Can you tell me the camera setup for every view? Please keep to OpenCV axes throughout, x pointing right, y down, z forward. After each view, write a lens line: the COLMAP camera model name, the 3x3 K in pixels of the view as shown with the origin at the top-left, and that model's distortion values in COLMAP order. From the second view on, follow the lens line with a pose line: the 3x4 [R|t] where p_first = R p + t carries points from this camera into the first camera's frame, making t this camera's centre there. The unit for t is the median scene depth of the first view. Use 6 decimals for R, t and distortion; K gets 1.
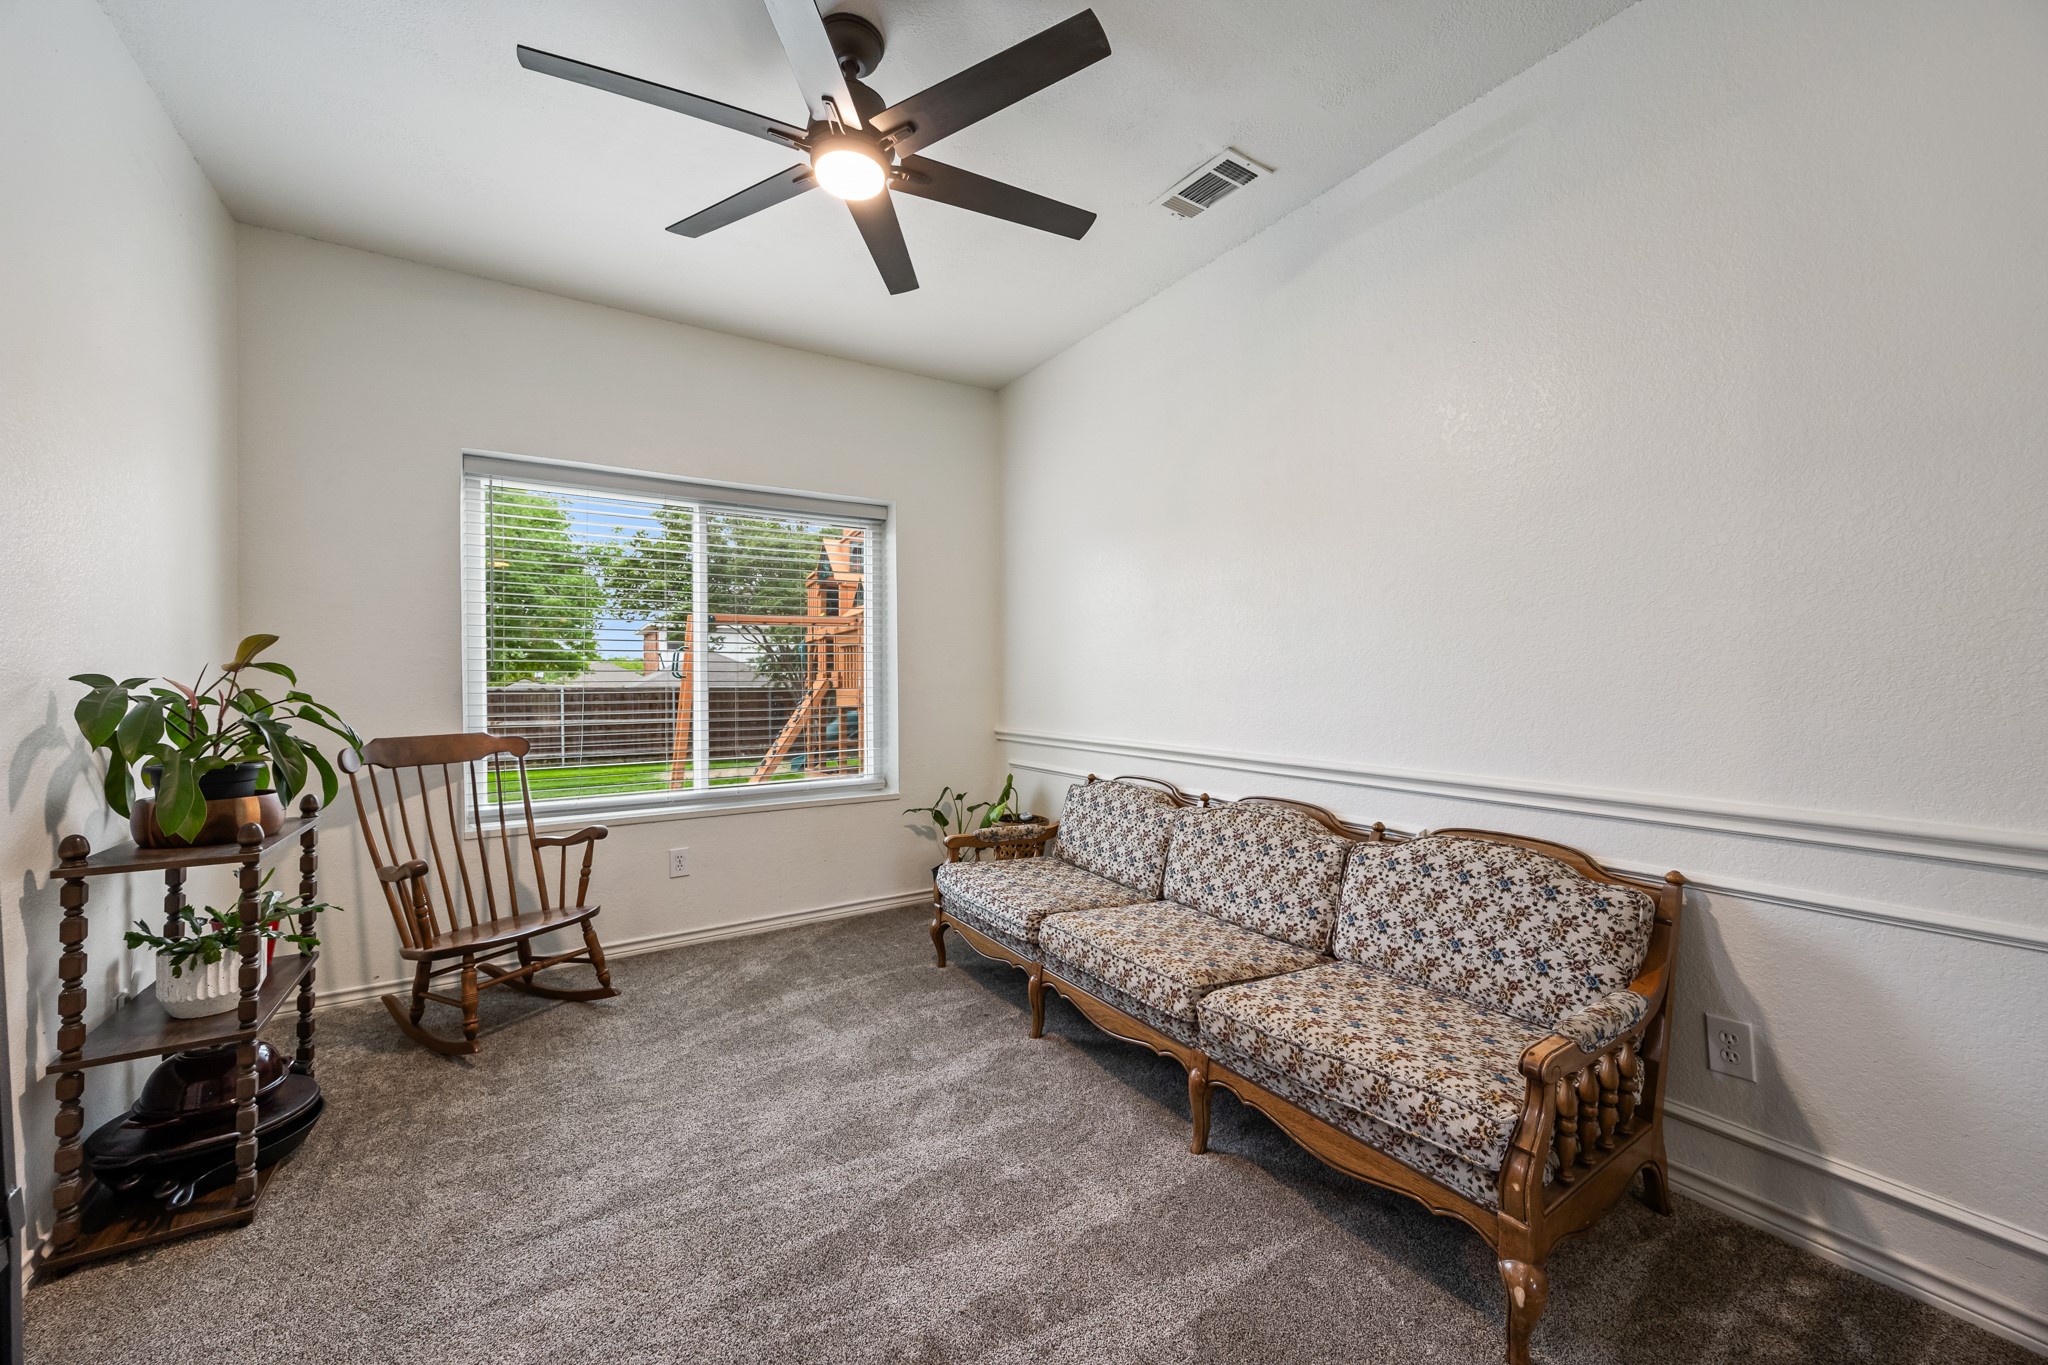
lens RADIAL K [[781.8, 0, 1030.1], [0, 781.8, 690.0], [0, 0, 1]] dist [-0.002375, -0.000429]
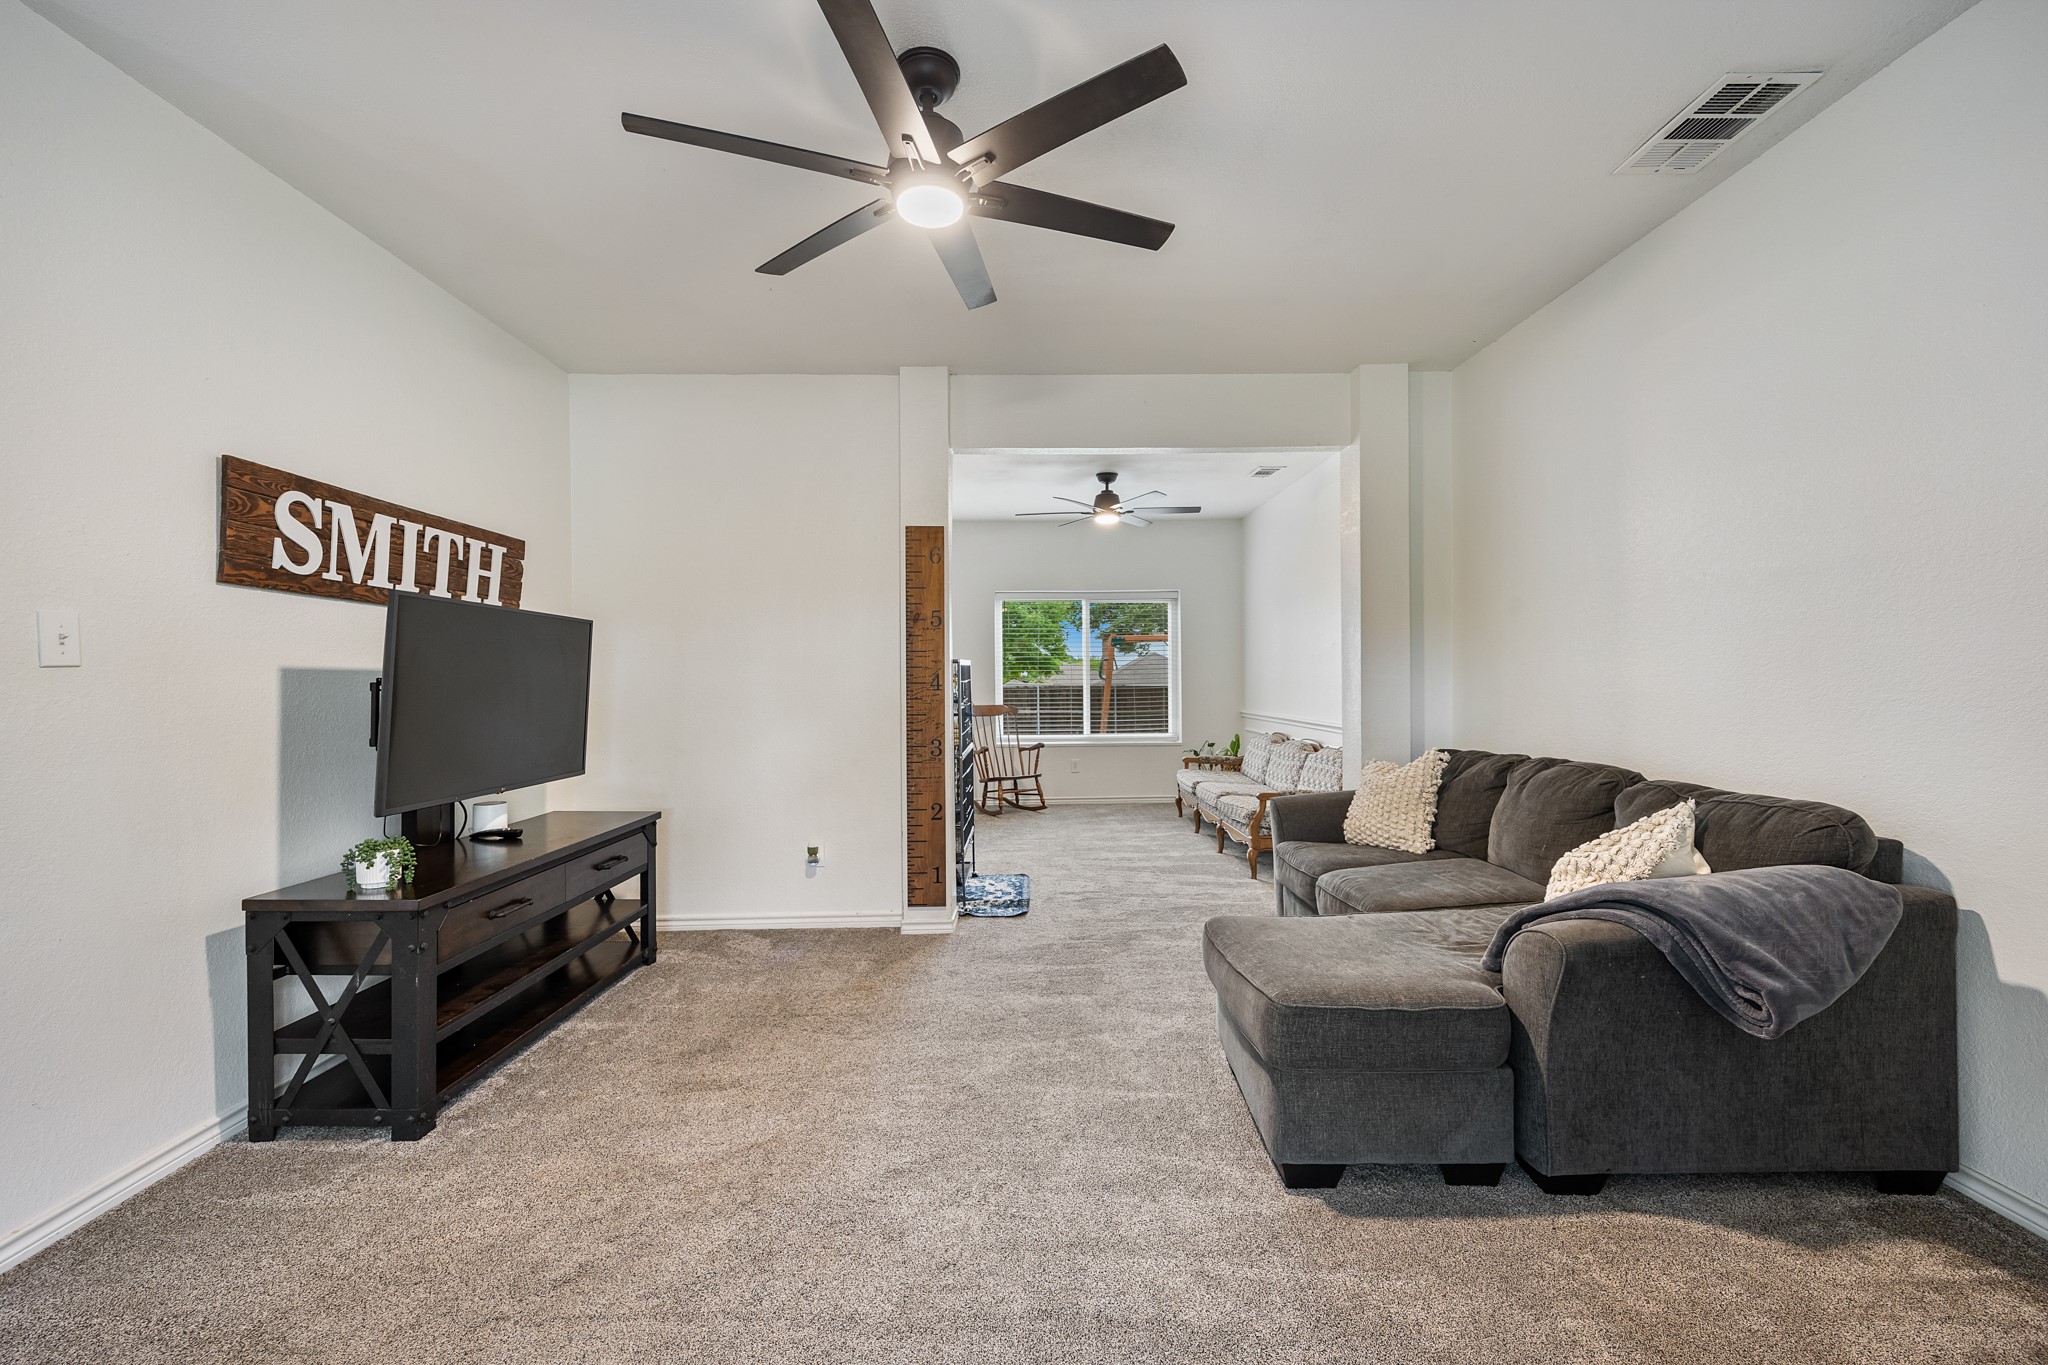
lens RADIAL K [[826.7, 0, 1016.3], [0, 826.7, 685.6], [0, 0, 1]] dist [0.007745, -0.000007]
pose [[0.841539, 0.004328, -0.540179, 0.797735], [-0.006456, 0.999977, -0.002045, -0.001807], [0.540158, 0.005208, 0.841547, -1.255653]]
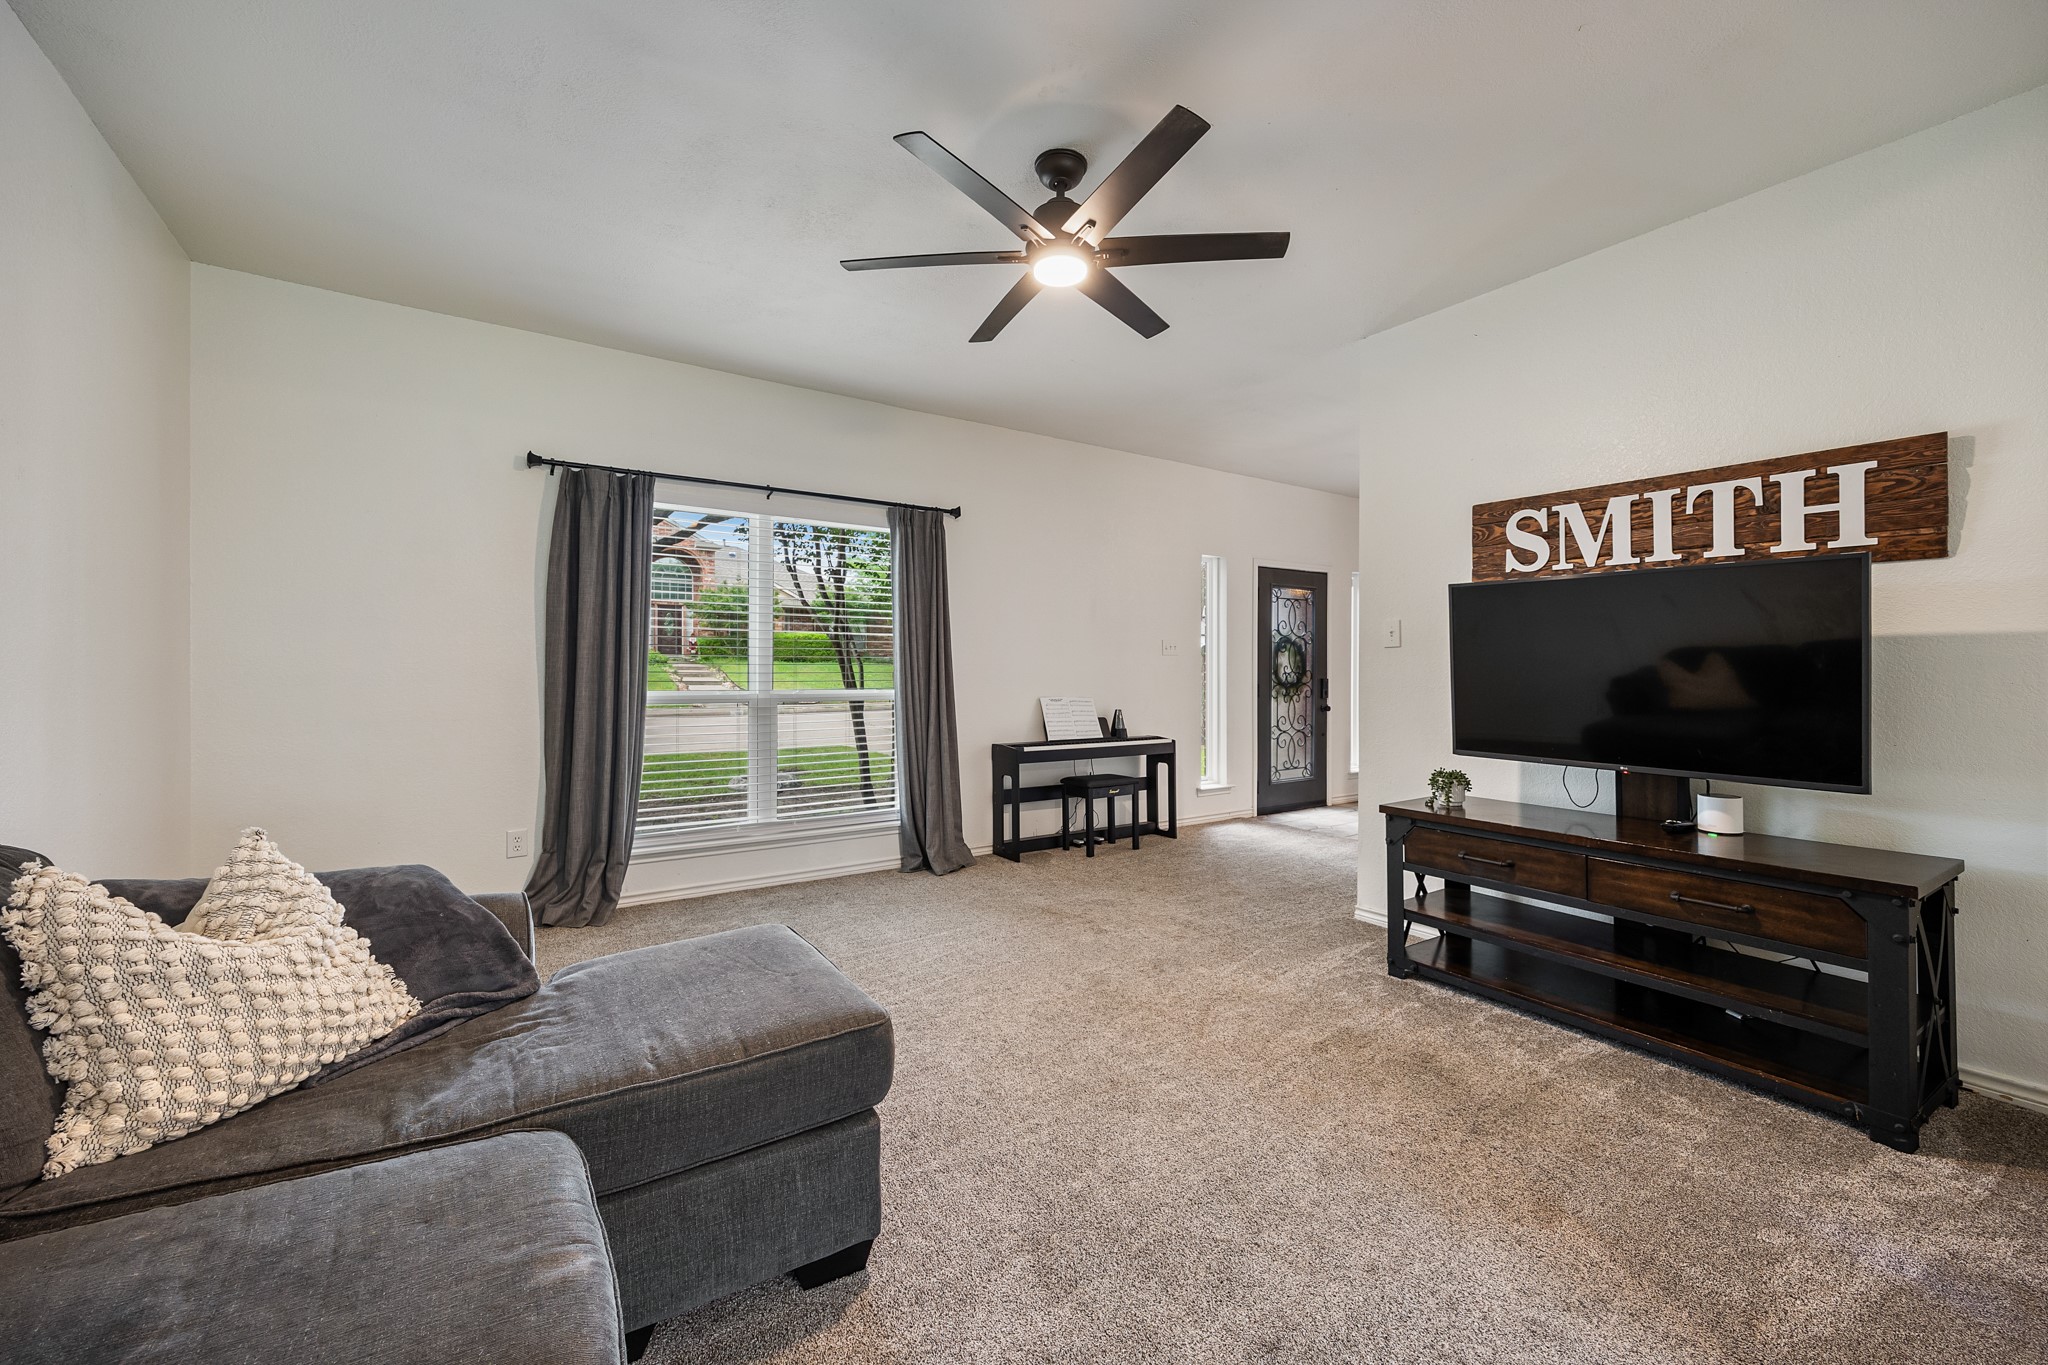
lens RADIAL K [[781.8, 0, 1026.9], [0, 781.8, 667.8], [0, 0, 1]] dist [-0.002375, -0.000429]
pose [[-0.999405, -0.003815, -0.034284, 0.413338], [-0.004199, 0.999929, 0.011136, 0.008101], [0.034239, 0.011274, -0.999350, 0.148257]]
